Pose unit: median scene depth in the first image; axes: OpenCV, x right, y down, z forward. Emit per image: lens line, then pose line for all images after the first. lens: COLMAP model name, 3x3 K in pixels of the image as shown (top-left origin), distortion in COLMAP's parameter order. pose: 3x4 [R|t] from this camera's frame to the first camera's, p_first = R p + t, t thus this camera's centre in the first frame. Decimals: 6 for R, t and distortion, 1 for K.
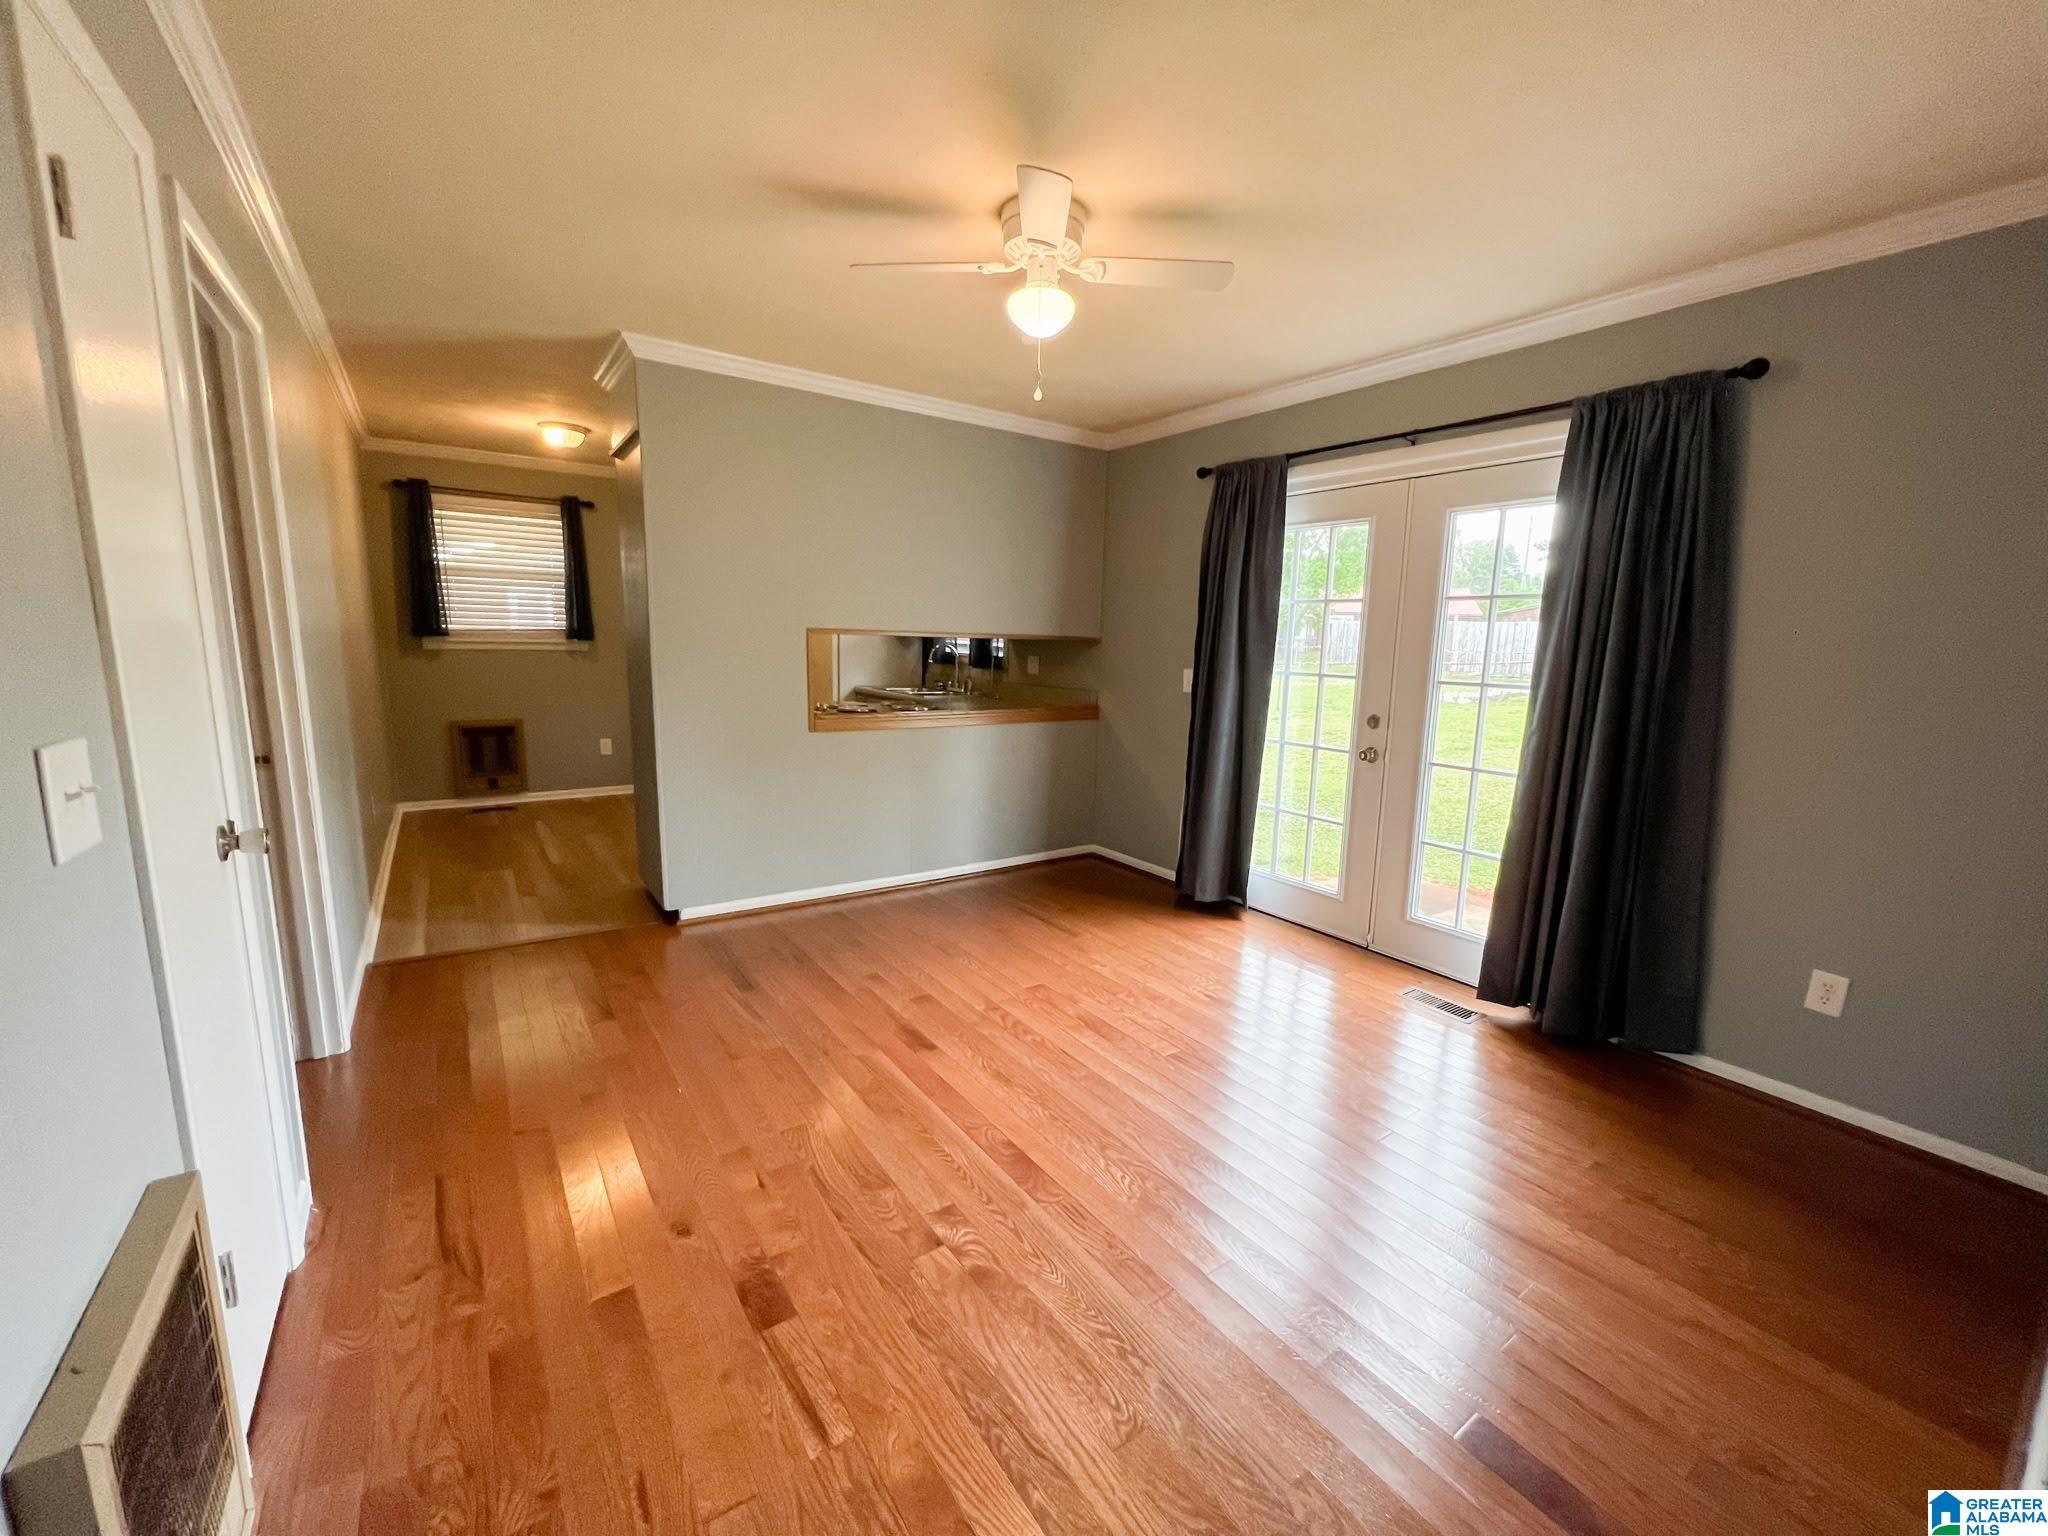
lens RADIAL K [[818.5, 0, 1035.7], [0, 818.5, 776.1], [0, 0, 1]] dist [-0.000143, 0.000789]
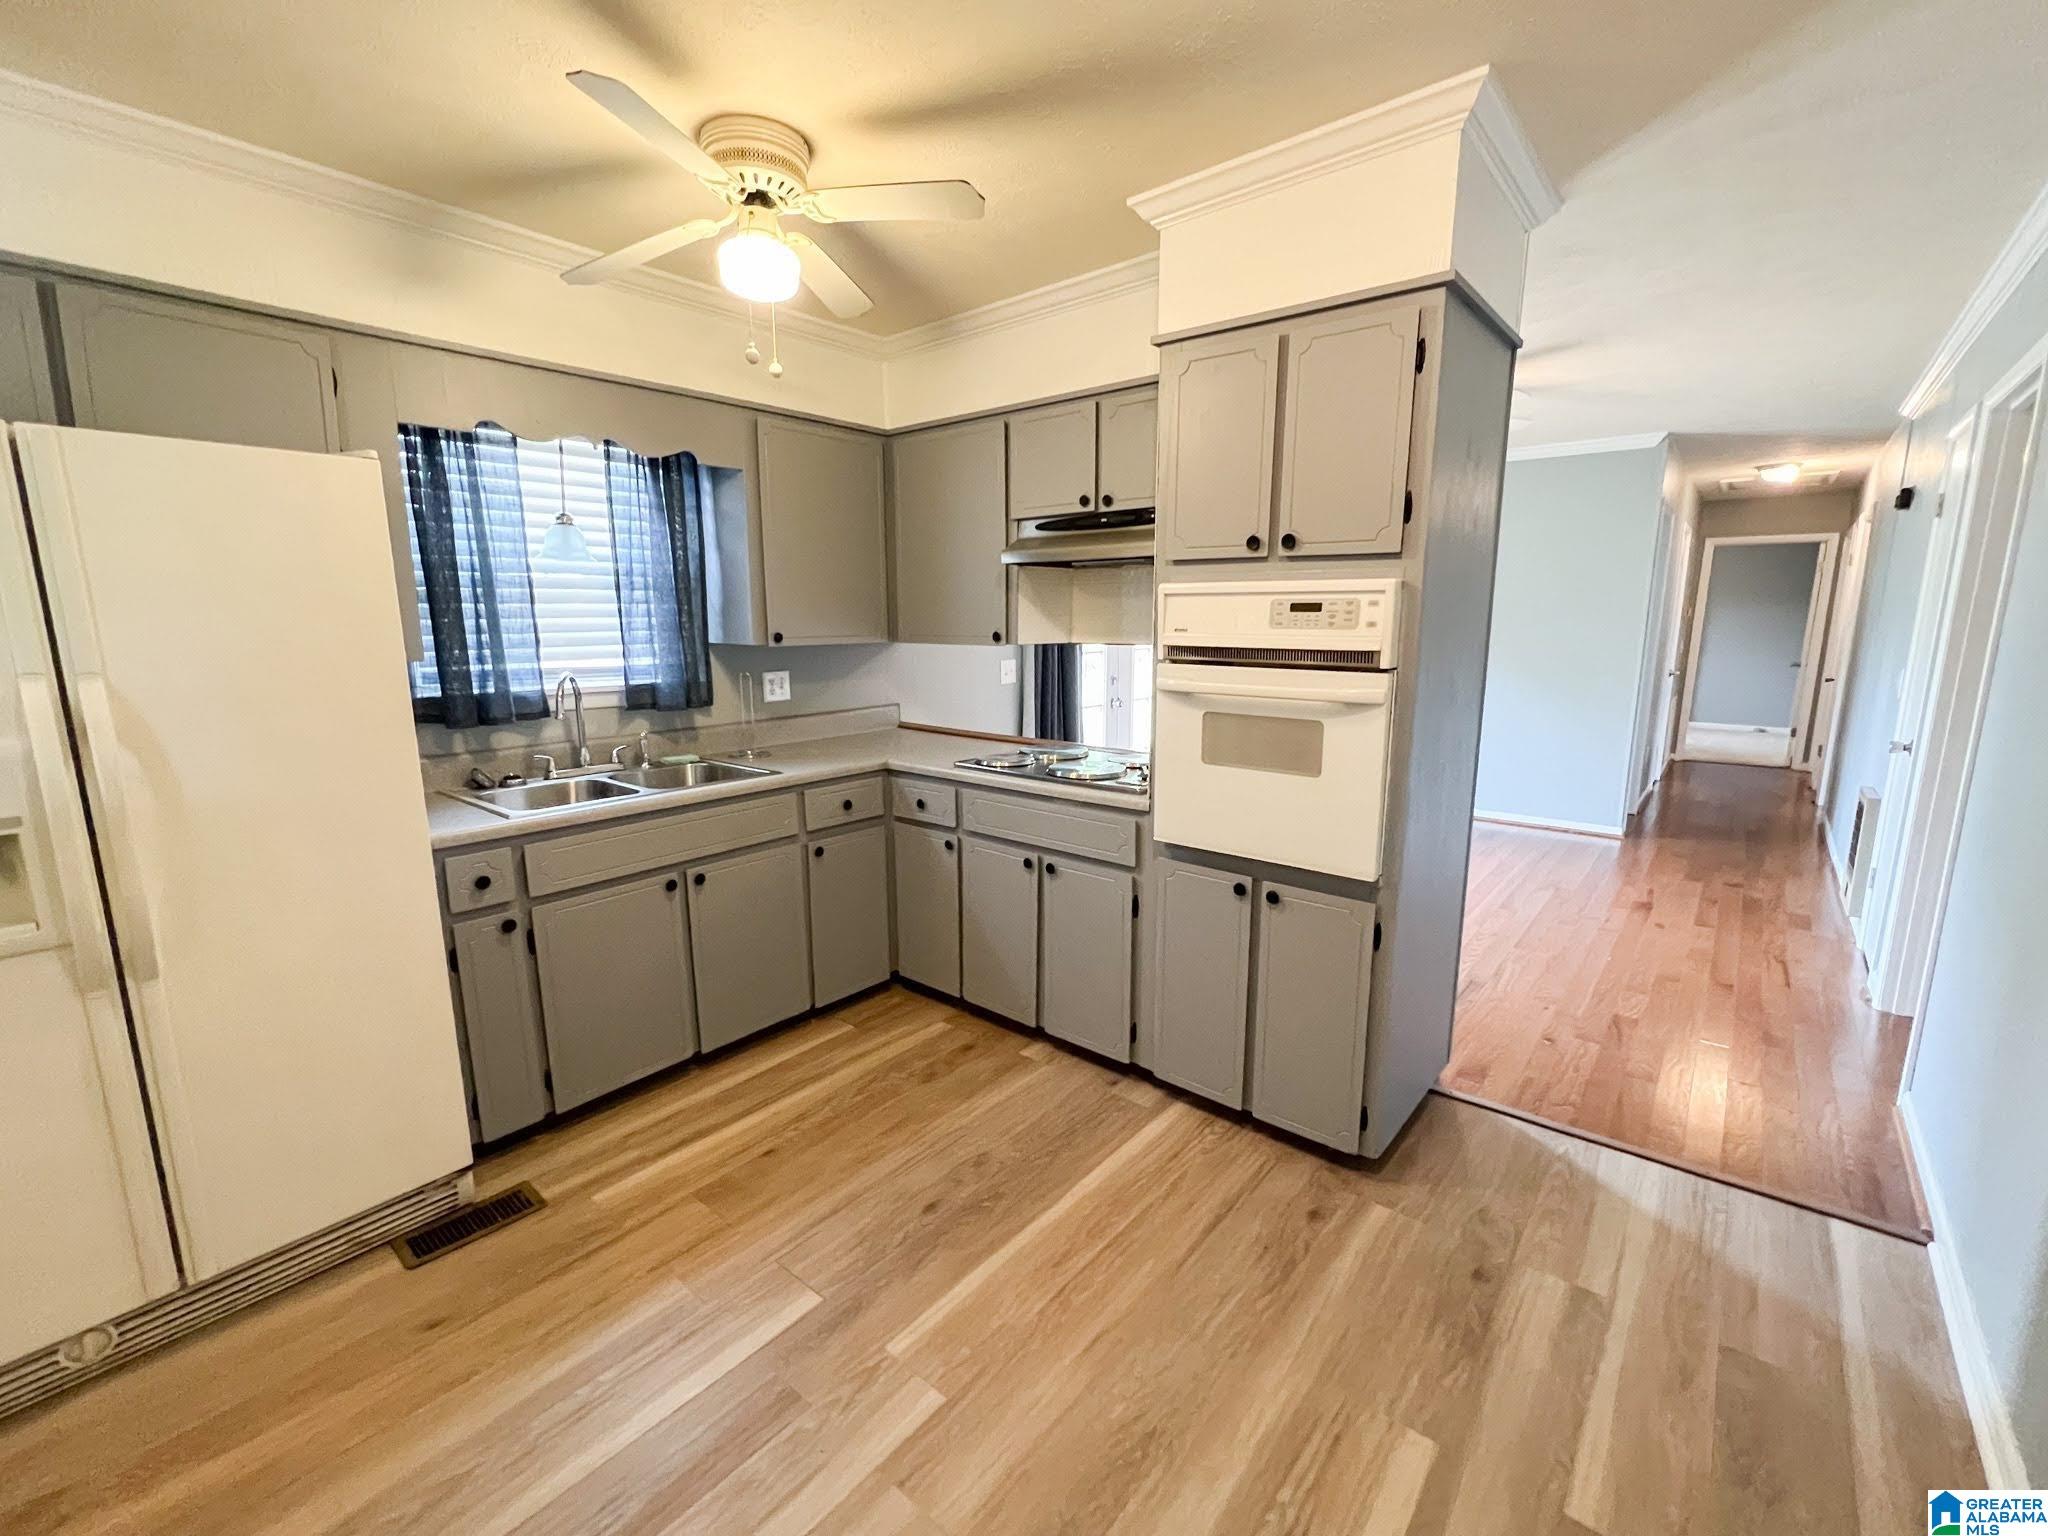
lens RADIAL K [[863.0, 0, 1035.0], [0, 863.0, 767.1], [0, 0, 1]] dist [0.000884, -0.000065]
pose [[-0.253179, -0.197788, 0.946985, -1.027974], [0.160287, 0.956772, 0.242685, -0.309400], [-0.954049, 0.213232, -0.210532, 1.467725]]
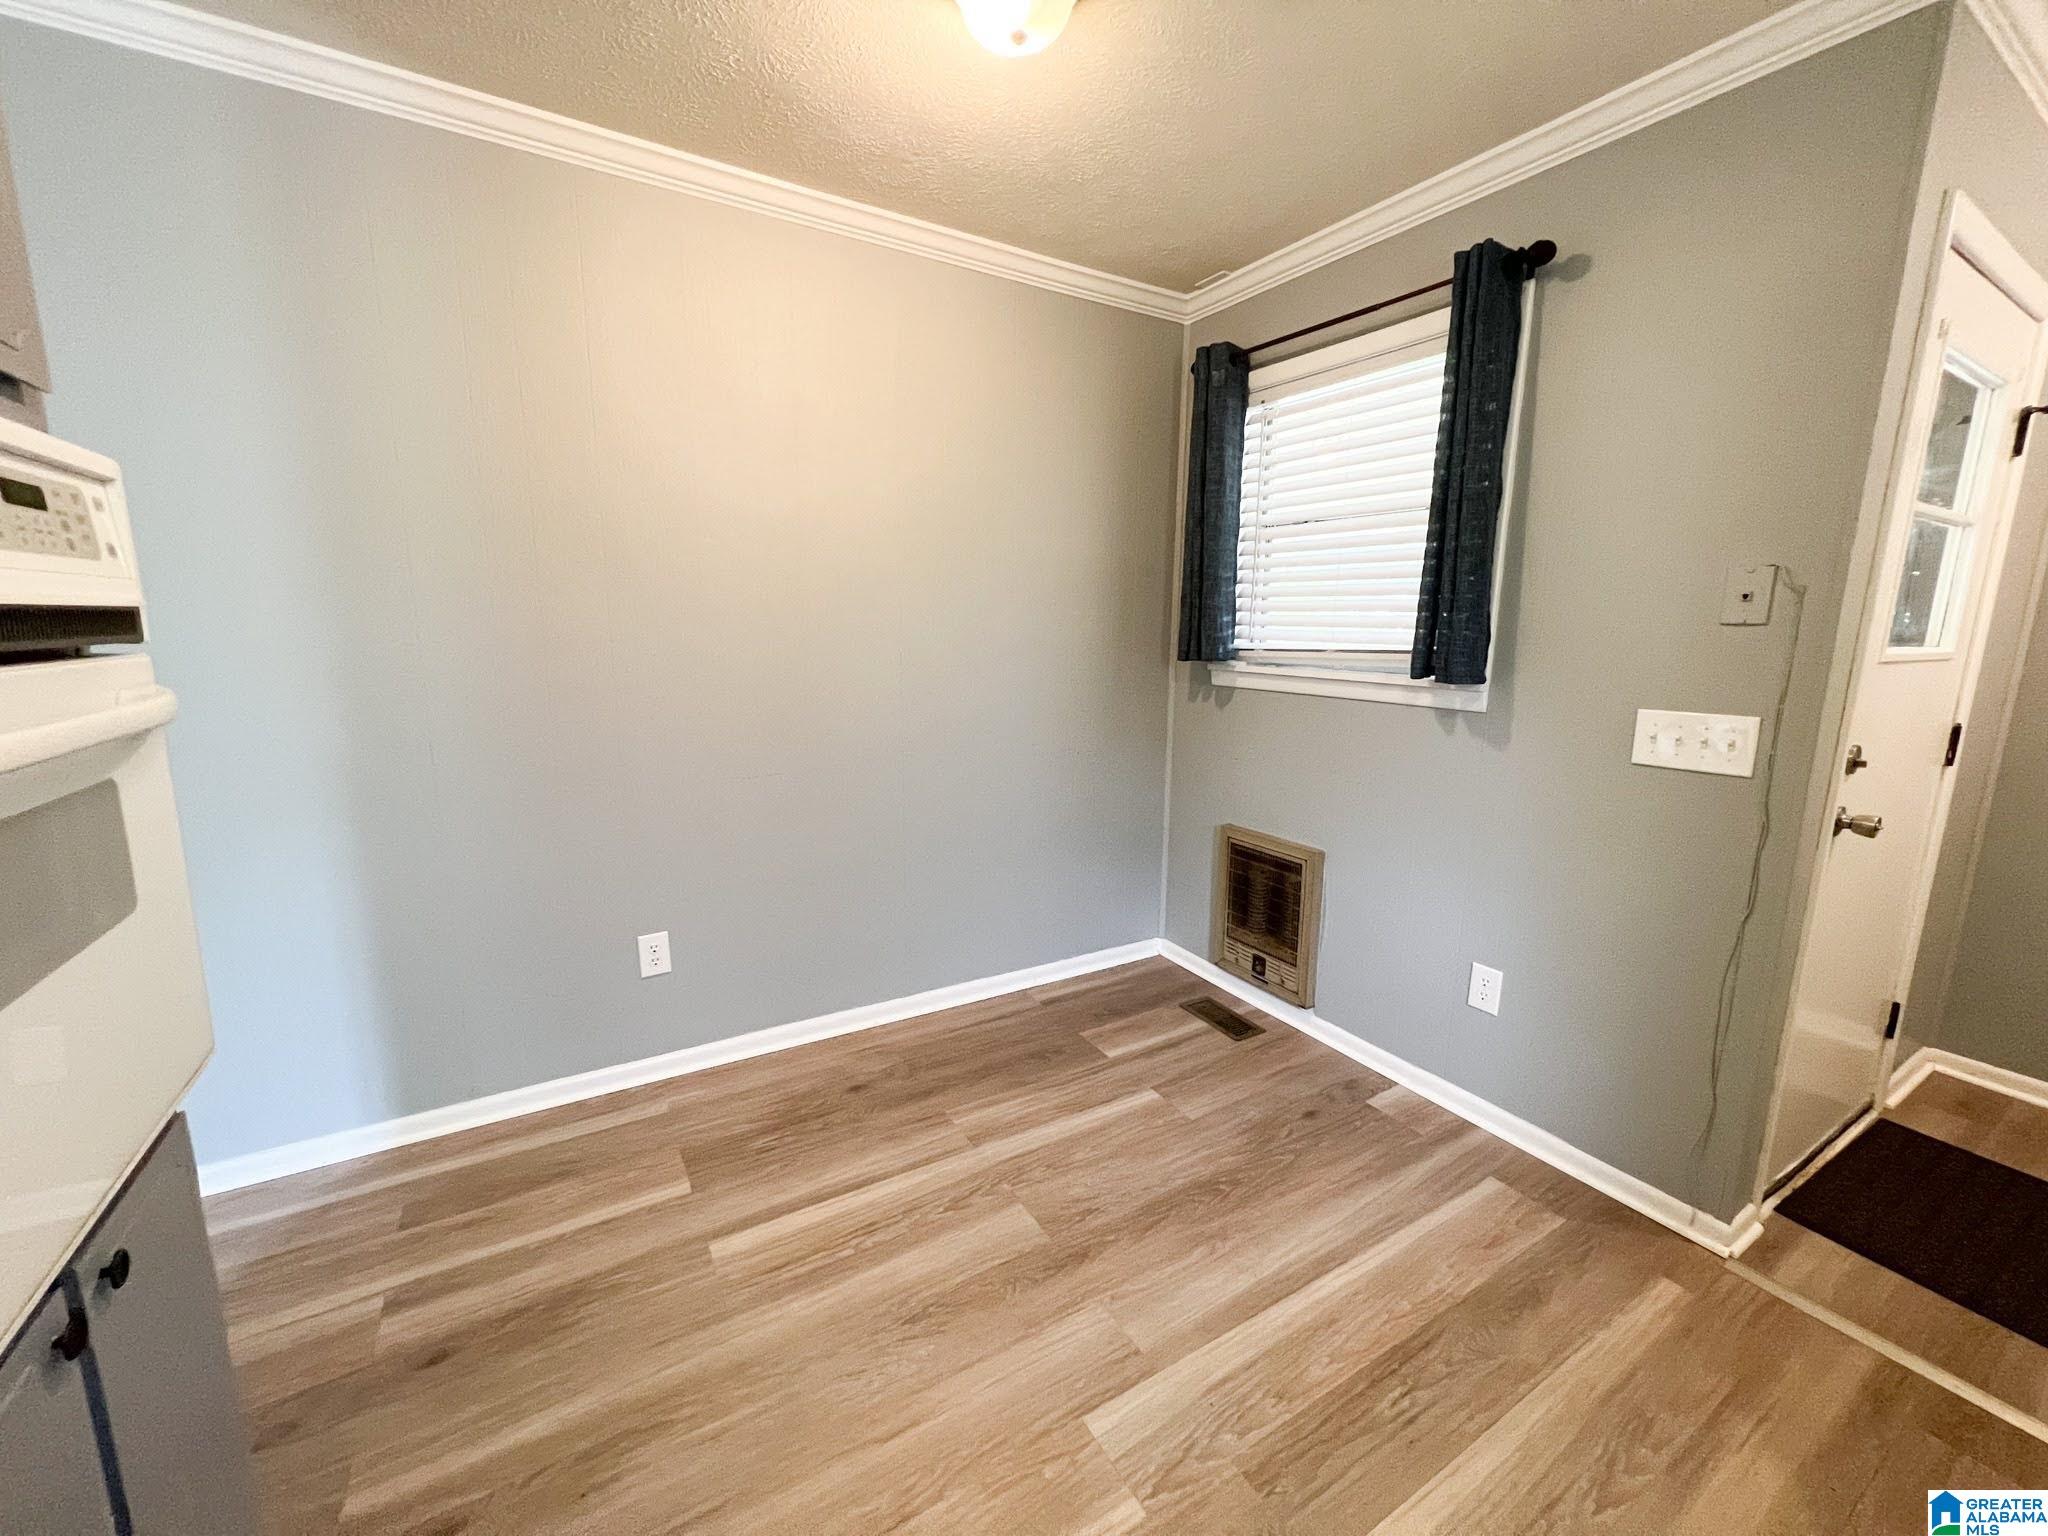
lens RADIAL K [[818.5, 0, 1029.9], [0, 818.5, 758.8], [0, 0, 1]] dist [-0.000143, 0.000789]
pose [[-0.083938, 0.139308, -0.986685, -0.318219], [-0.185692, 0.970648, 0.152841, -0.256811], [0.979016, 0.196049, -0.055605, 1.422590]]
